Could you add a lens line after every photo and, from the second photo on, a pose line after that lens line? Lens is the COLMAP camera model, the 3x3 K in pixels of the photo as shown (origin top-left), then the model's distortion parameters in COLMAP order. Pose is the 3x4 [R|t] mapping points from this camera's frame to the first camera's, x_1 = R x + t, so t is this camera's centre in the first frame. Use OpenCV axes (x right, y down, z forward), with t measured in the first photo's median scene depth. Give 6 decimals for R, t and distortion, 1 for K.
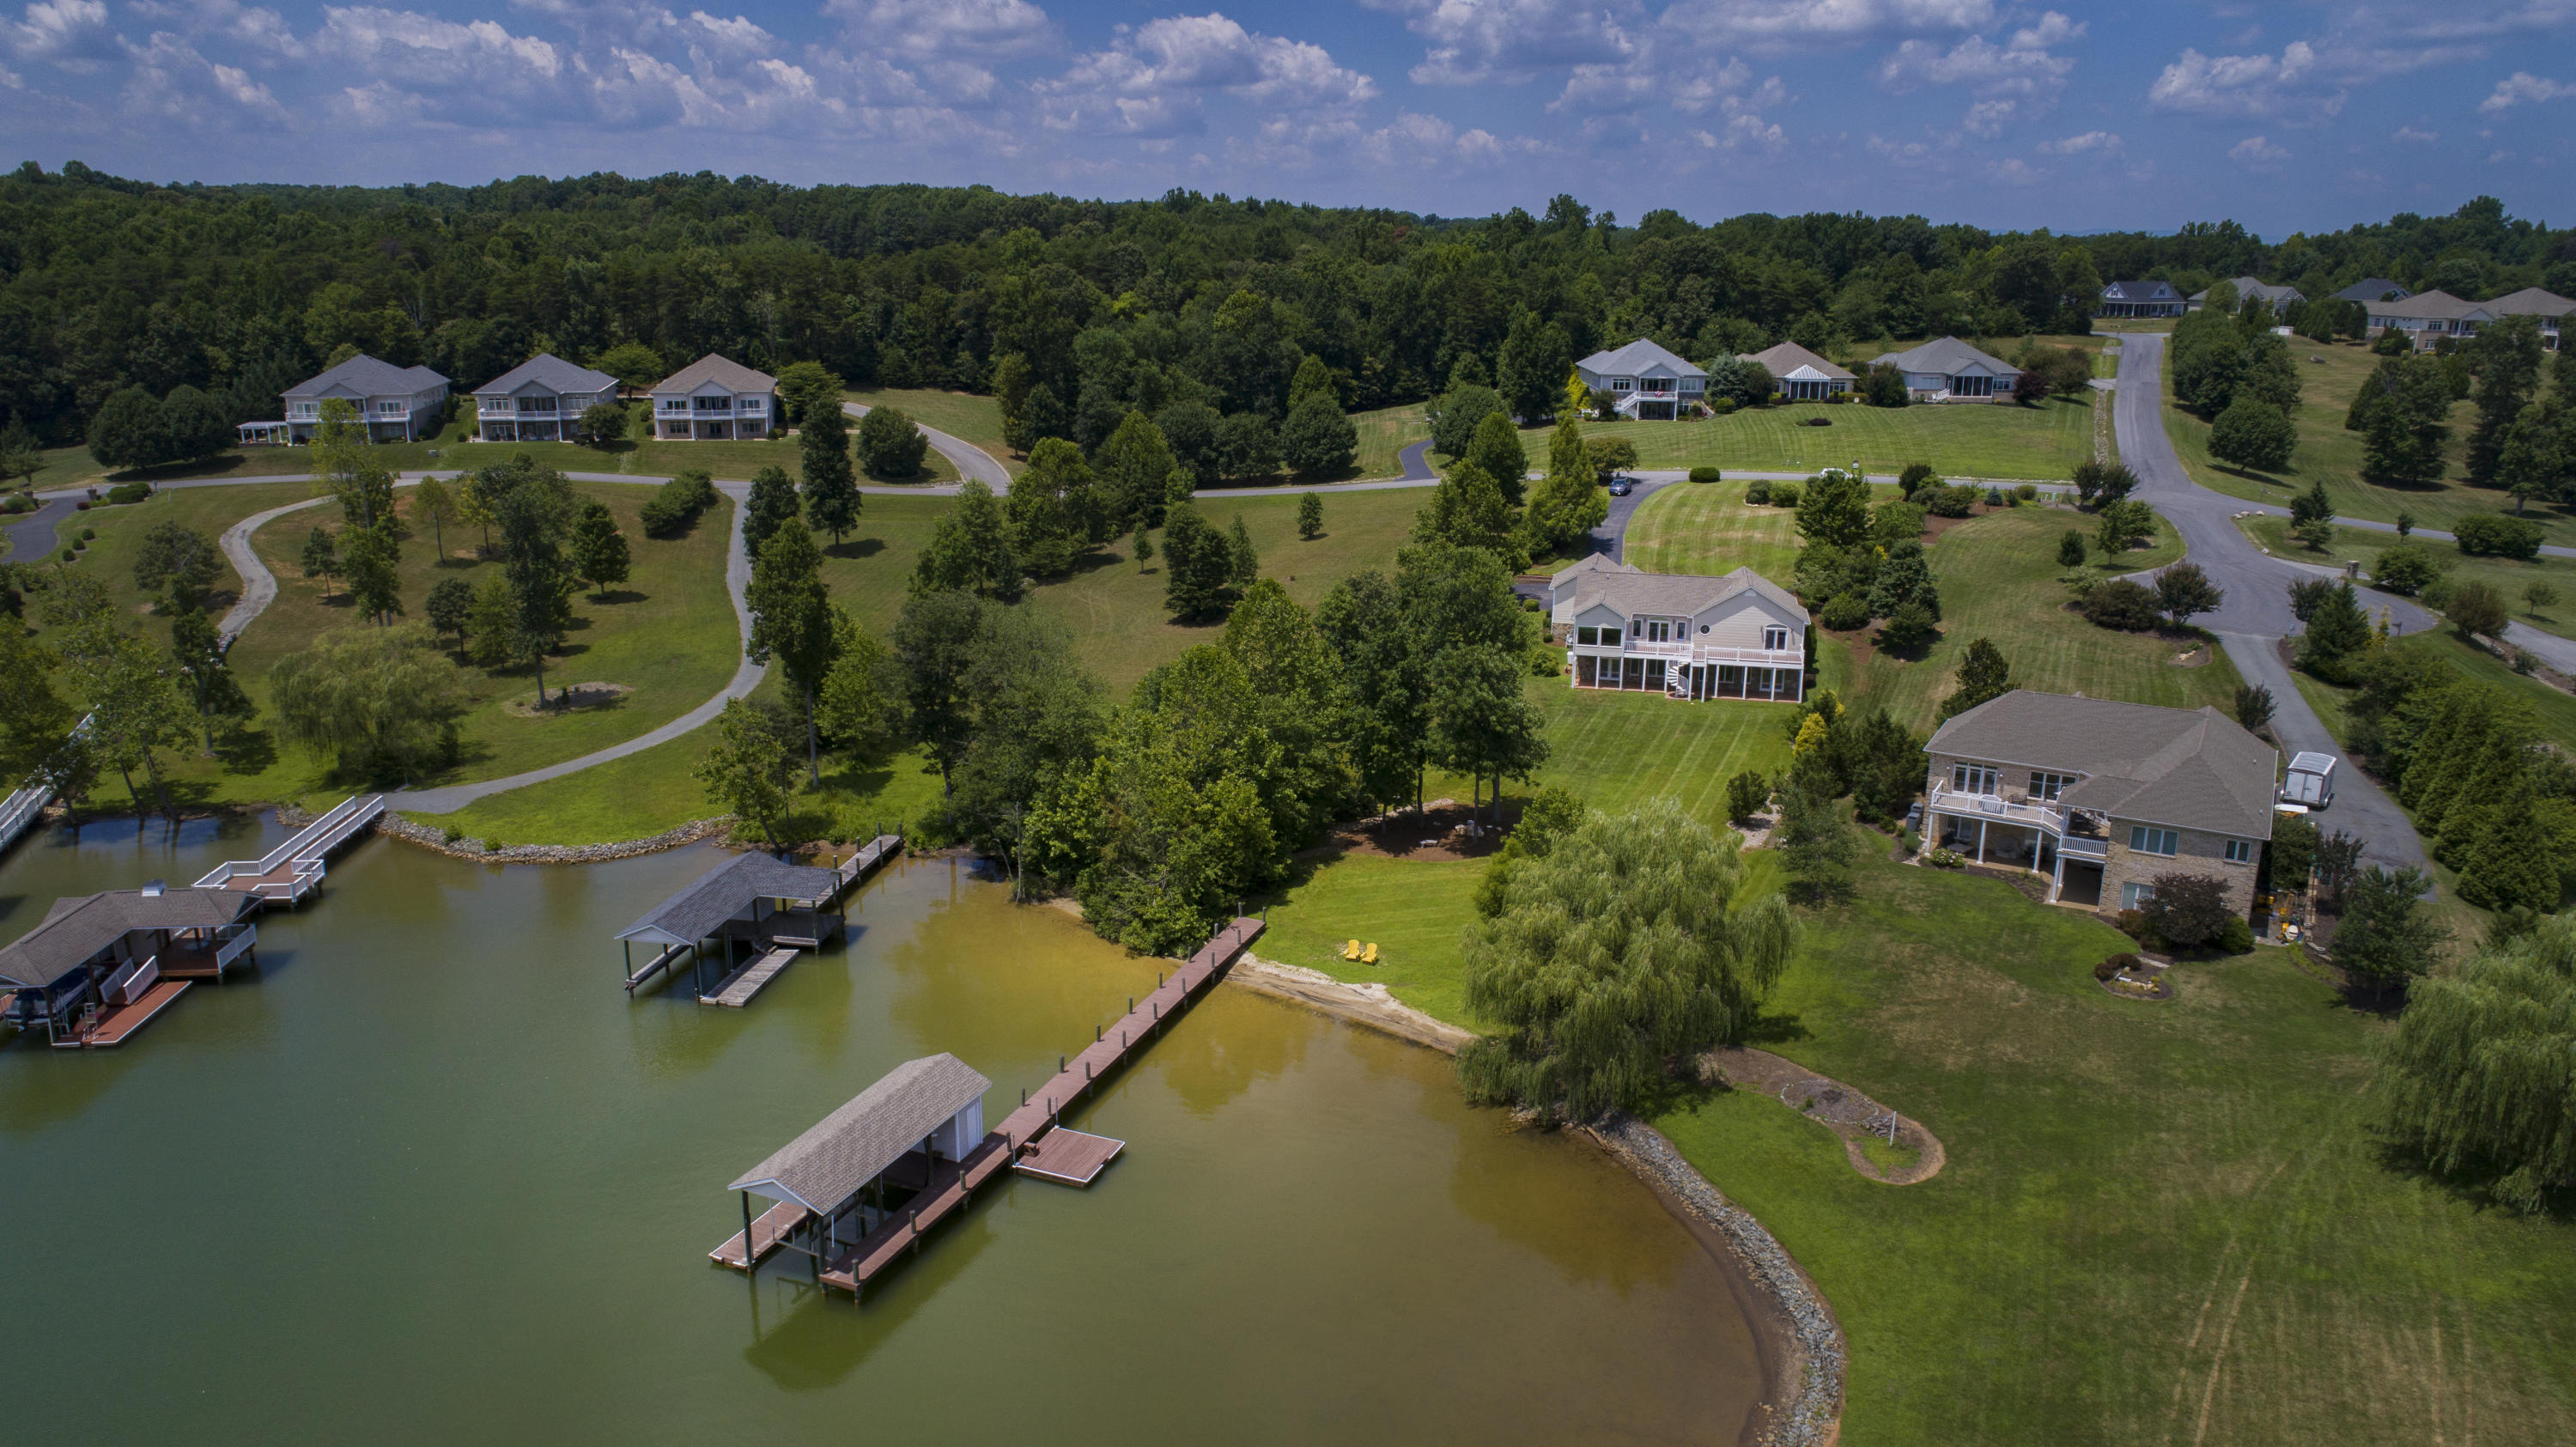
lens RADIAL K [[1706.1, 0, 1283.4], [0, 1706.1, 727.8], [0, 0, 1]] dist [-0.009589, 0.008935]
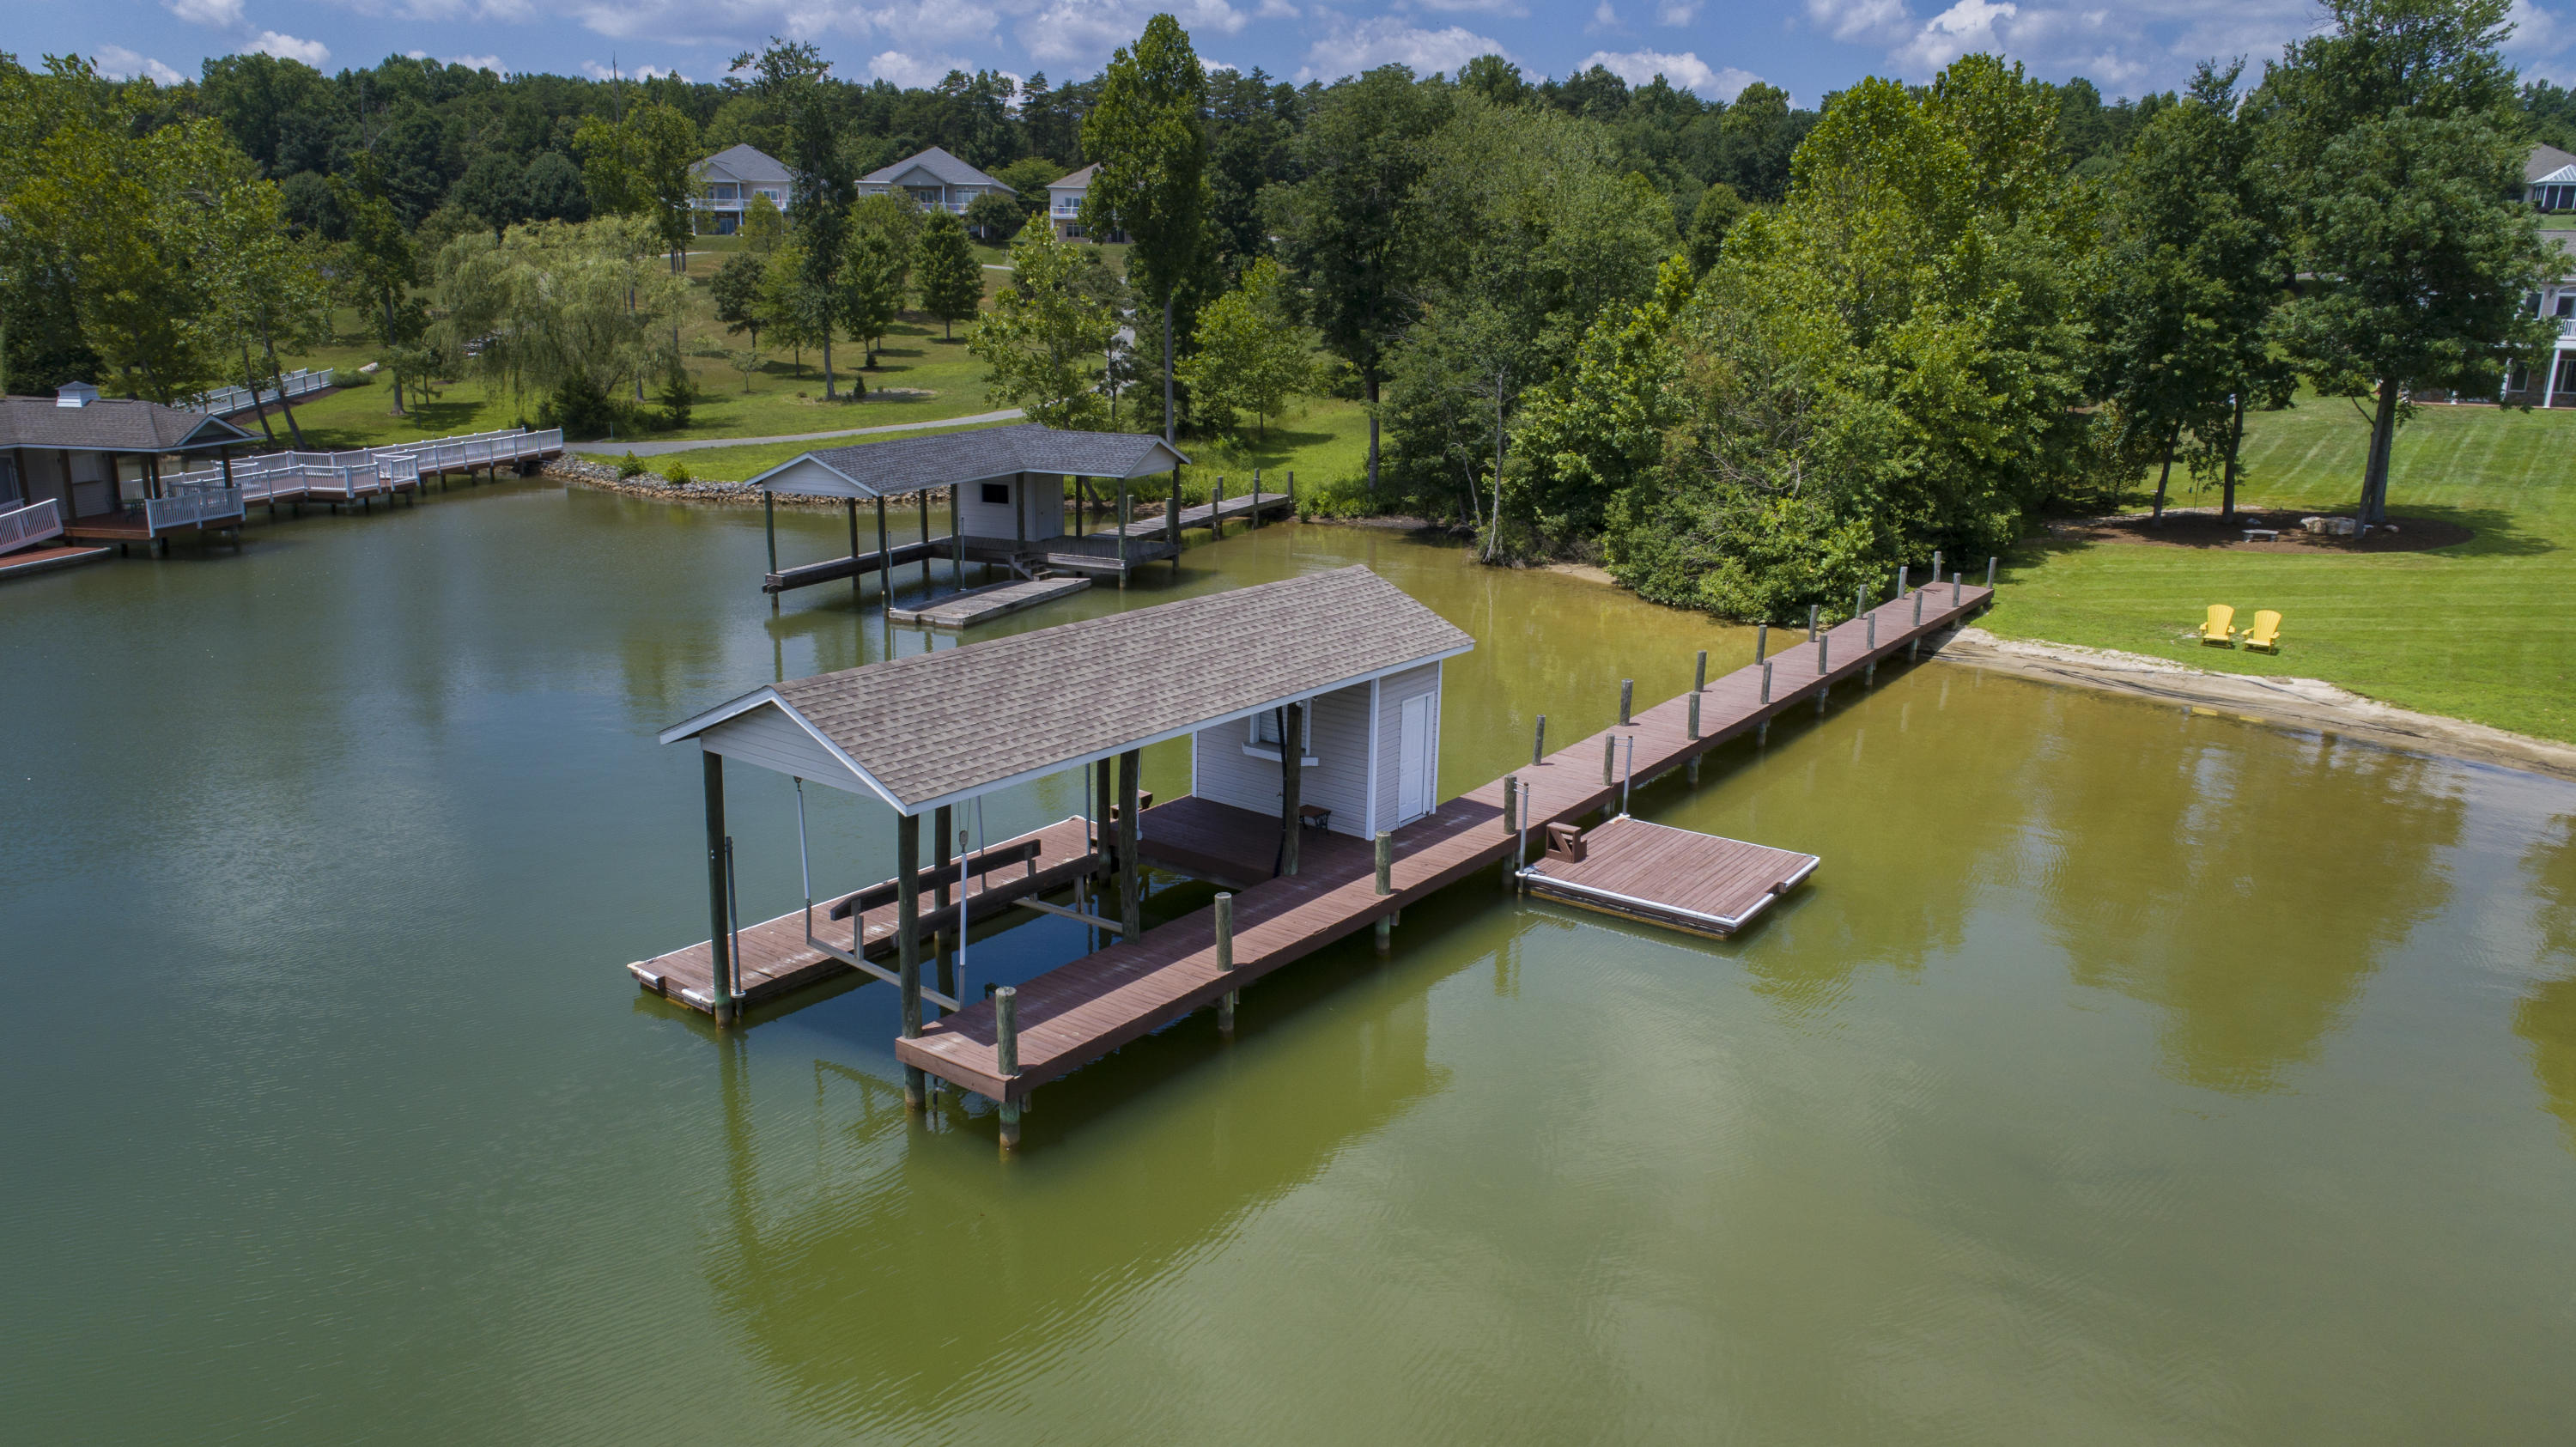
lens RADIAL K [[1706.1, 0, 1297.4], [0, 1706.1, 727.3], [0, 0, 1]] dist [-0.009589, 0.008935]
pose [[0.972069, 0.065088, -0.225488, -0.084997], [-0.069639, 0.997497, -0.012279, 0.159694], [0.224124, 0.027638, 0.974169, 0.435370]]
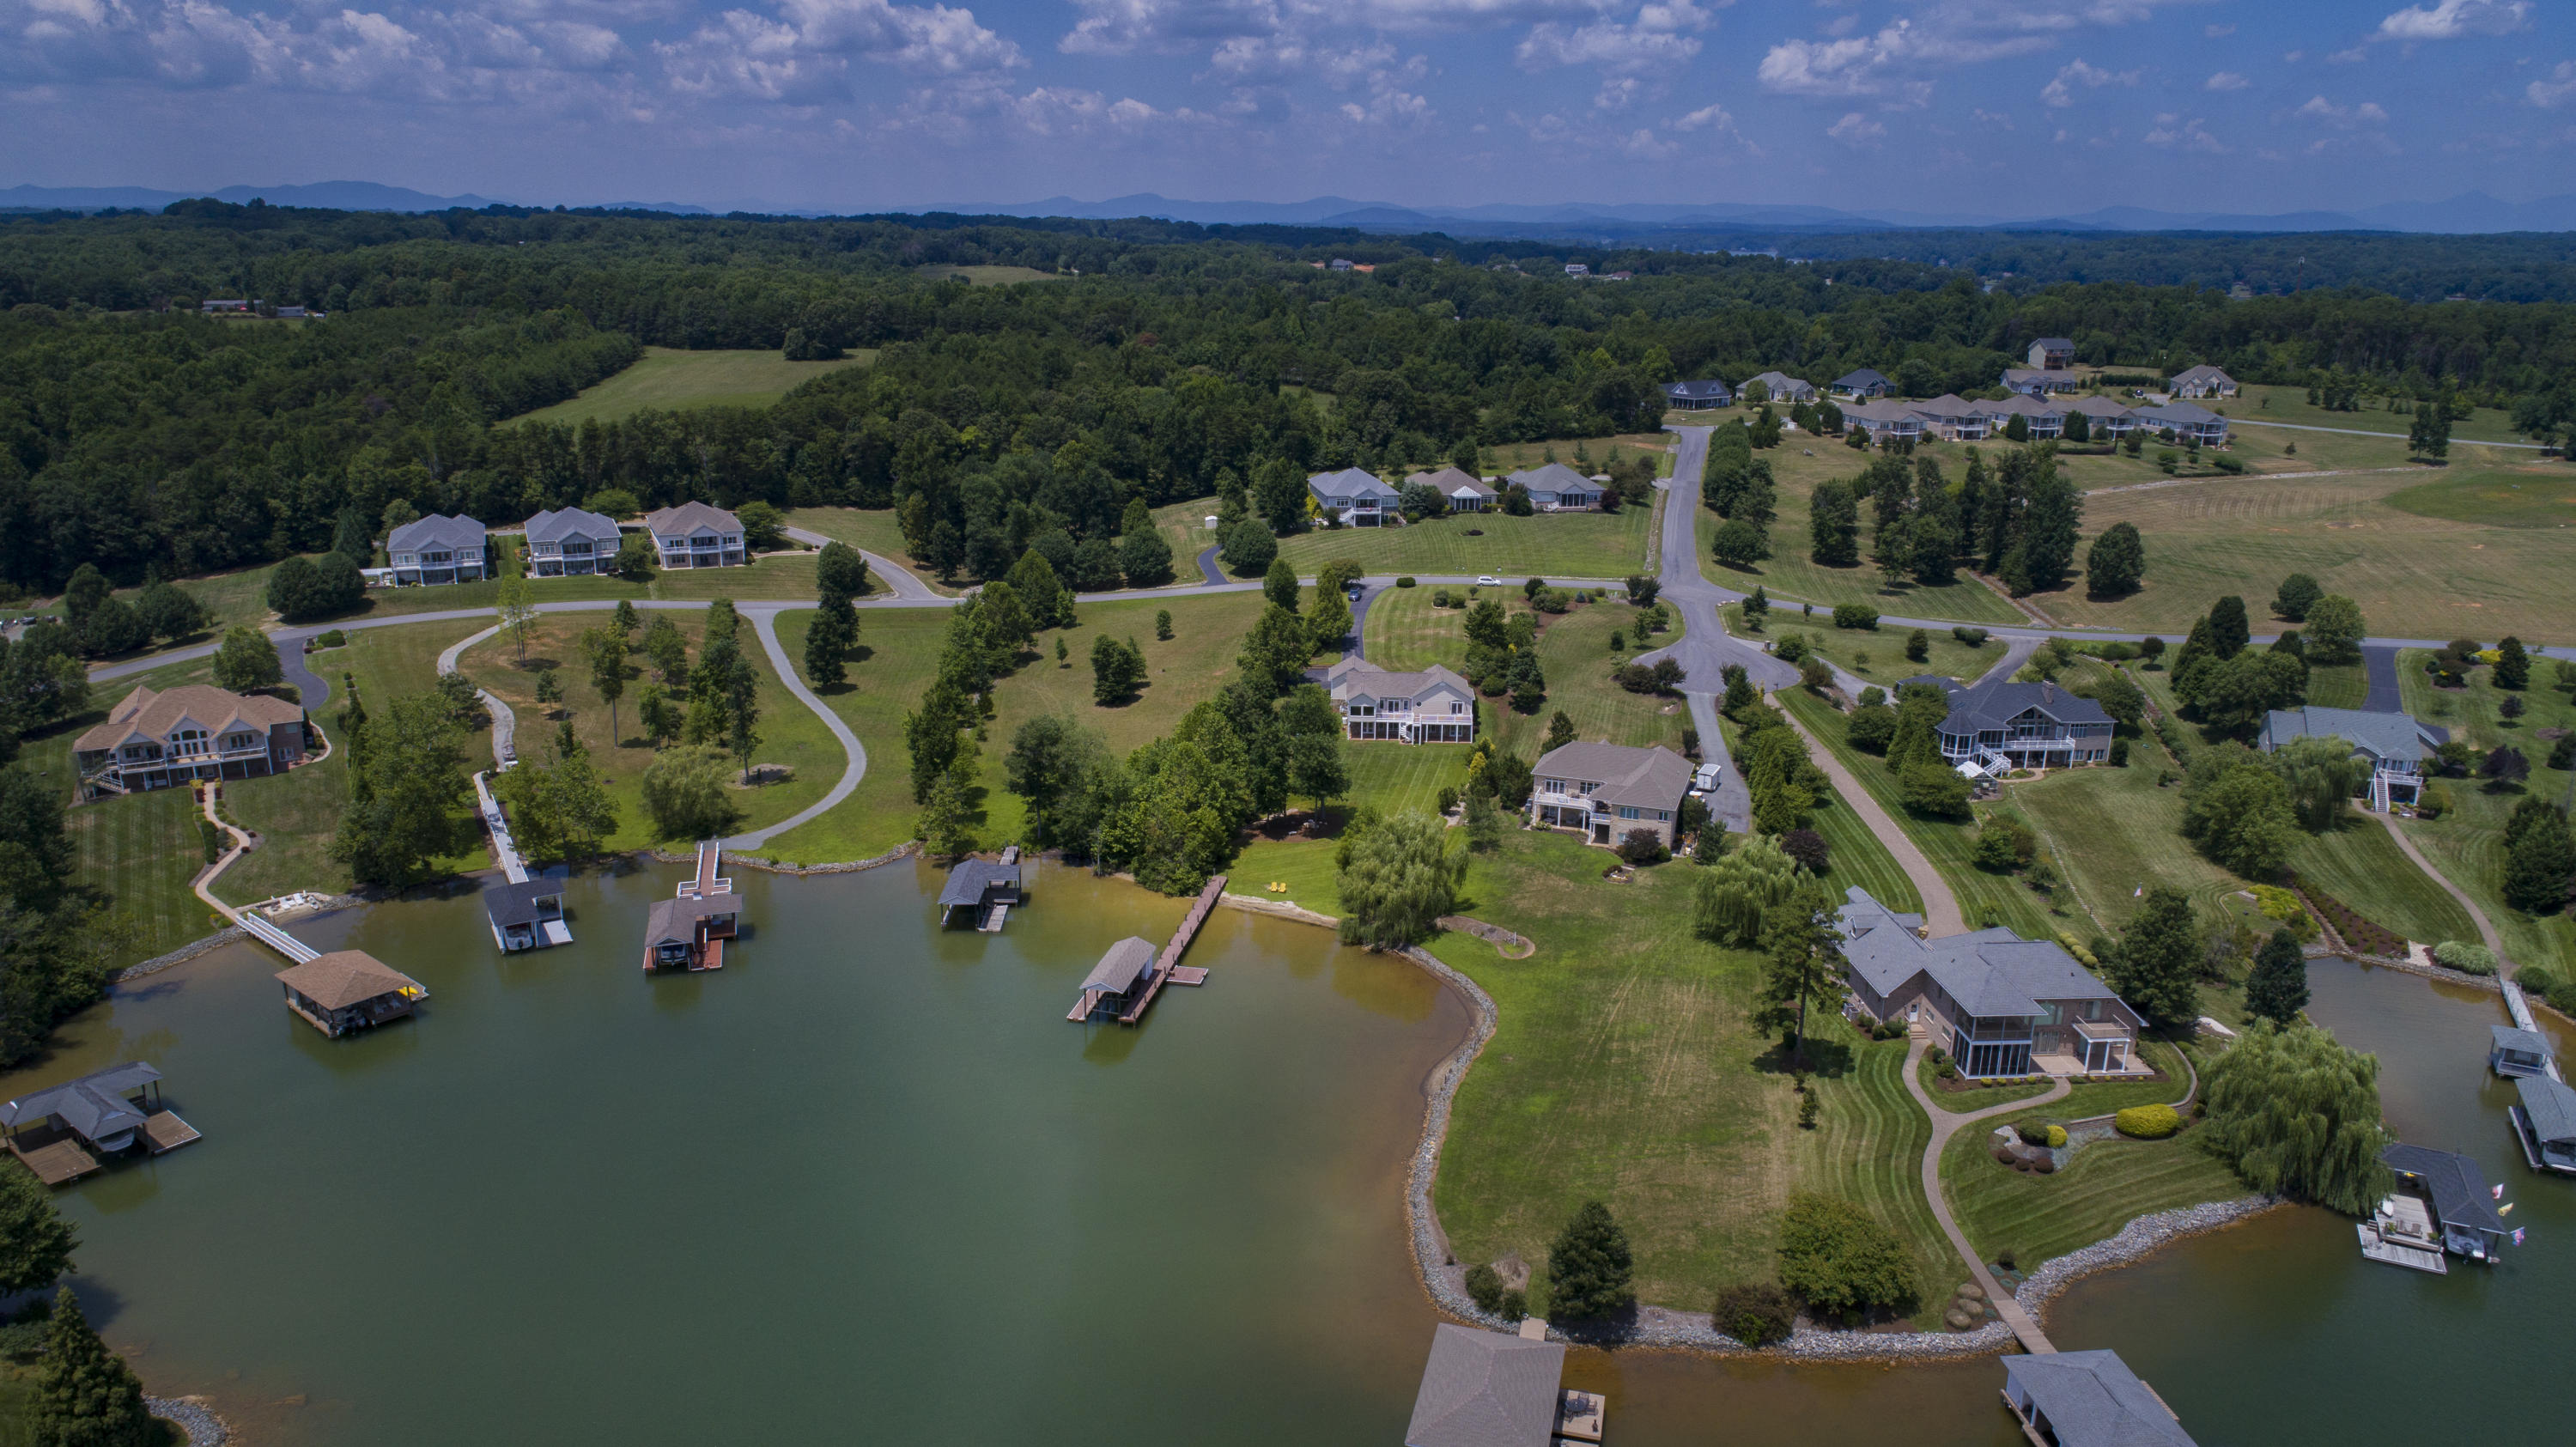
lens RADIAL K [[1706.1, 0, 1286.4], [0, 1706.1, 729.9], [0, 0, 1]] dist [-0.009589, 0.008935]
pose [[0.981684, -0.049502, 0.183976, -0.286590], [0.046520, 0.998707, 0.020490, -0.094829], [-0.184752, -0.011556, 0.982717, -0.958017]]
